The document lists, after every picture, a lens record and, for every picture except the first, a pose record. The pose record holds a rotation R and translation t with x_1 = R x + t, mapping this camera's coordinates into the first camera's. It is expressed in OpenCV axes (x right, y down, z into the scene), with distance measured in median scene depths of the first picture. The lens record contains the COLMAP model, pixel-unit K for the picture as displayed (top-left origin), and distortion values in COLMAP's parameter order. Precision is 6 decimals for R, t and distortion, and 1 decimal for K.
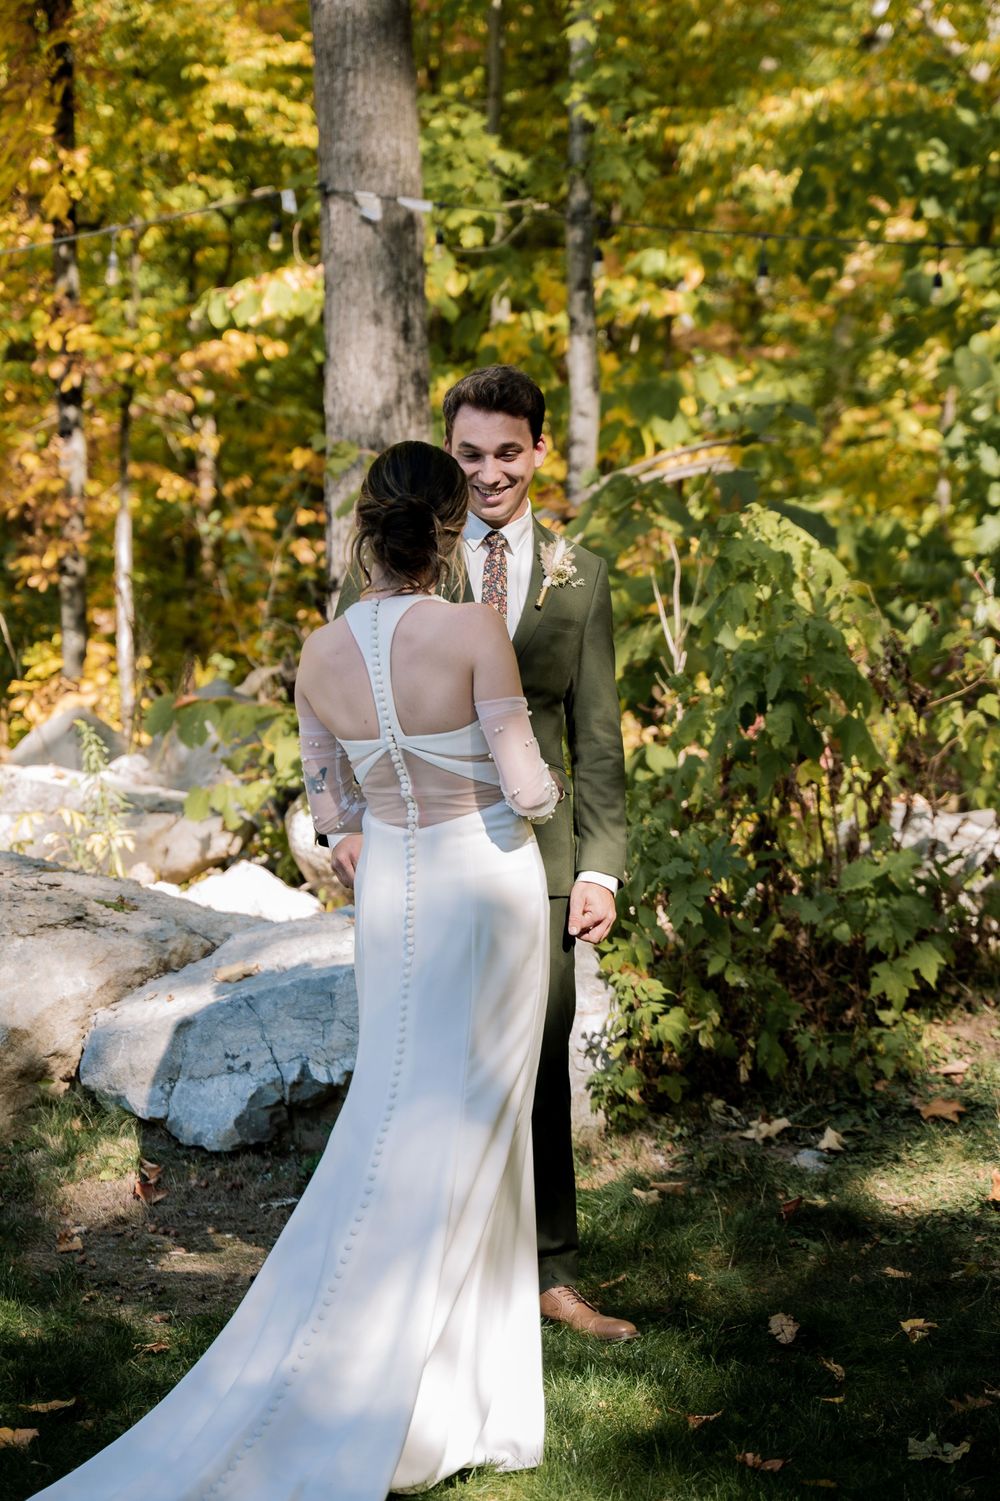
lens RADIAL K [[3795.9, 0, 528.2], [0, 3795.9, 667.8], [0, 0, 1]] dist [0.062637, -0.169875]
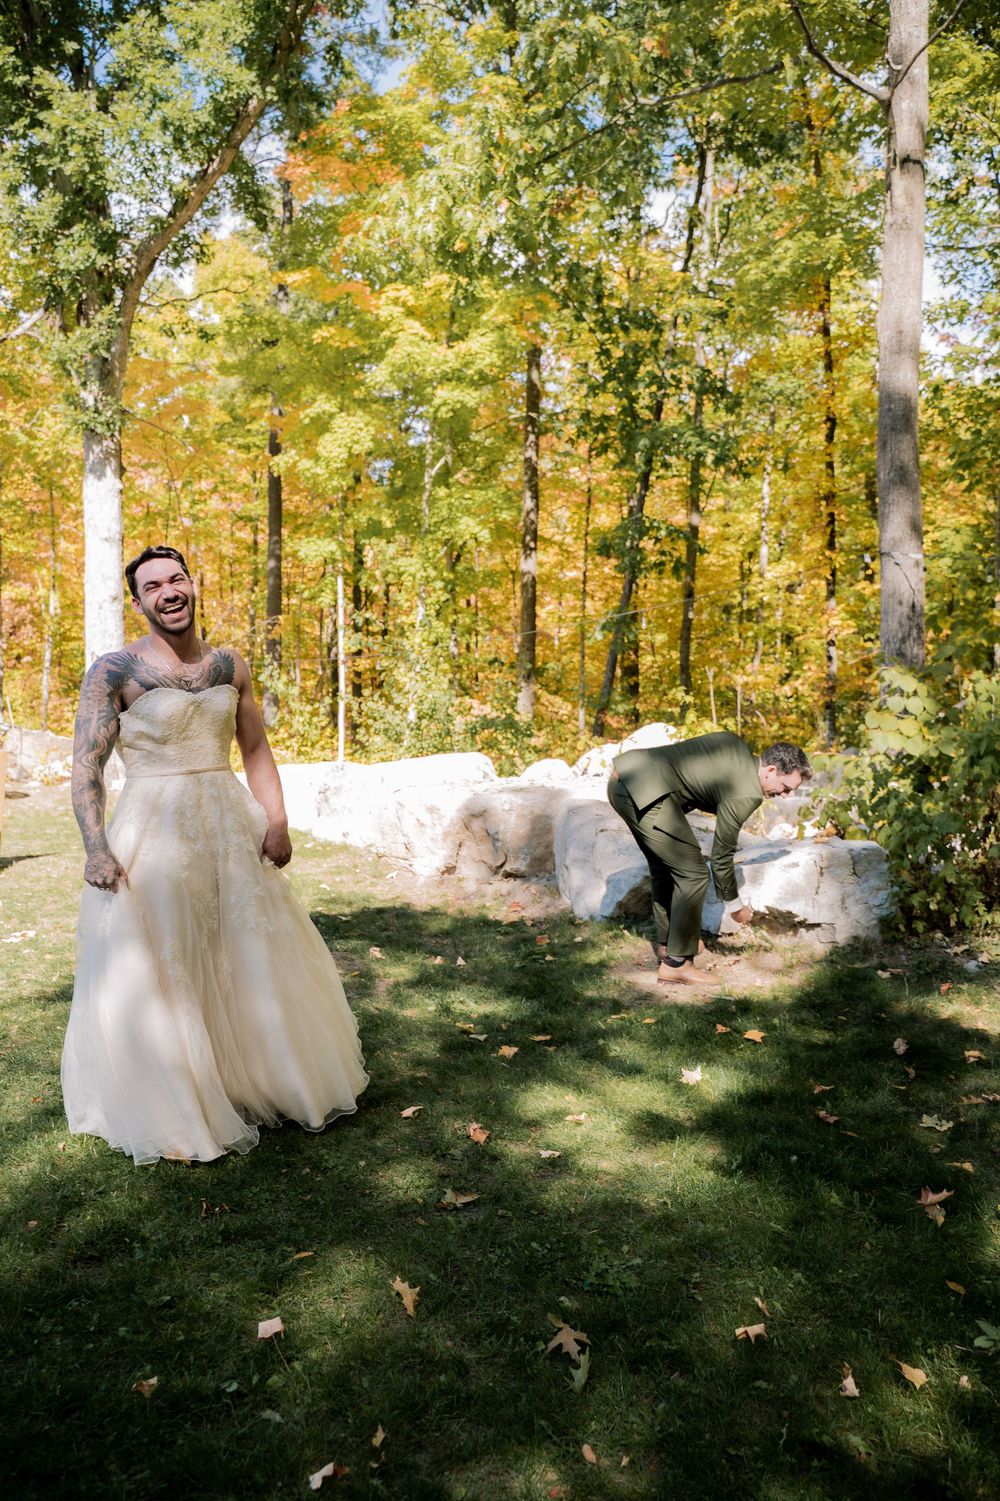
lens RADIAL K [[1241.6, 0, 466.3], [0, 1241.6, 695.6], [0, 0, 1]] dist [-0.011862, -0.001918]
pose [[0.877304, 0.007684, -0.479874, 0.148316], [-0.028031, 0.998985, -0.035250, 0.008222], [0.479116, 0.044376, 0.876629, 0.223166]]
